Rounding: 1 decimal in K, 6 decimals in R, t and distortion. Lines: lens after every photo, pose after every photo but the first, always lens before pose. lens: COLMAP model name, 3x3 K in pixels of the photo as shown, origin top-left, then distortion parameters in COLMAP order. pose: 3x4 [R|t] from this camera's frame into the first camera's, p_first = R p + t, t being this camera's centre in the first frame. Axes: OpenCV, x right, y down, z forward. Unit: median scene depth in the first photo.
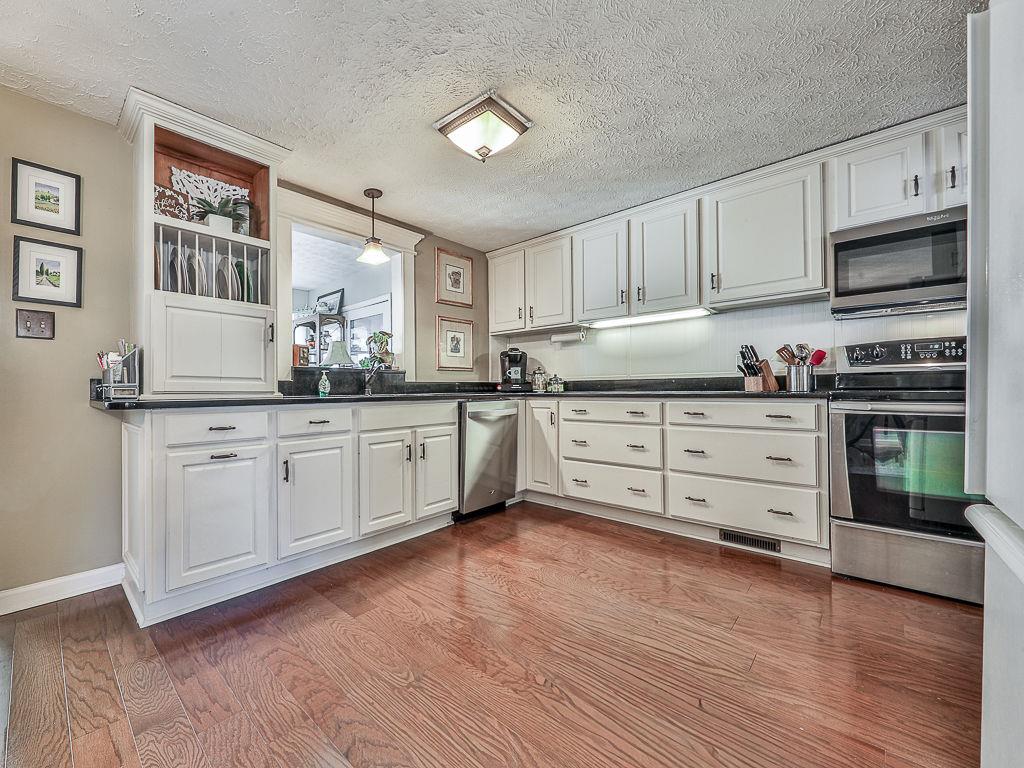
lens RADIAL K [[418.8, 0, 491.7], [0, 418.8, 385.2], [0, 0, 1]] dist [0.000608, -0.002330]
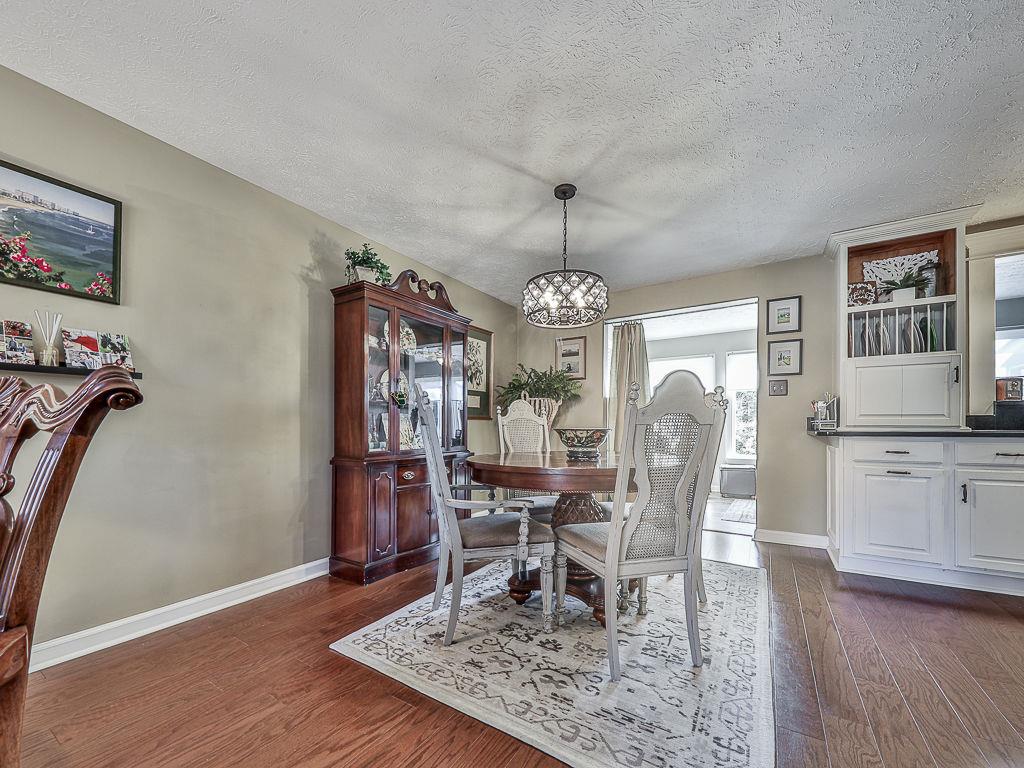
lens RADIAL K [[393.9, 0, 469.6], [0, 393.9, 429.4], [0, 0, 1]] dist [-0.001294, -0.000946]
pose [[0.099910, 0.015711, -0.994872, 0.427649], [0.012843, 0.999772, 0.017078, -0.011479], [0.994914, -0.014484, 0.099685, -0.455035]]
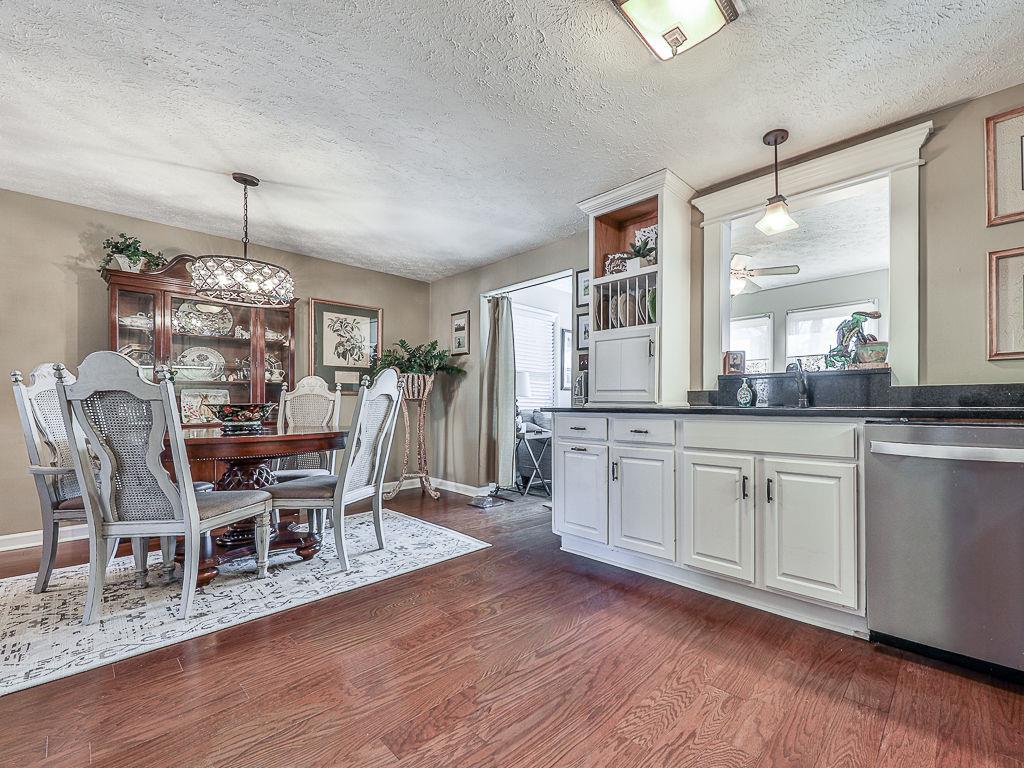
lens RADIAL K [[418.8, 0, 537.9], [0, 418.8, 403.0], [0, 0, 1]] dist [0.000608, -0.002330]
pose [[0.003220, 0.007860, -0.999964, 0.593804], [0.010956, 0.999909, 0.007895, 0.007217], [0.999935, -0.010981, 0.003134, 0.721871]]
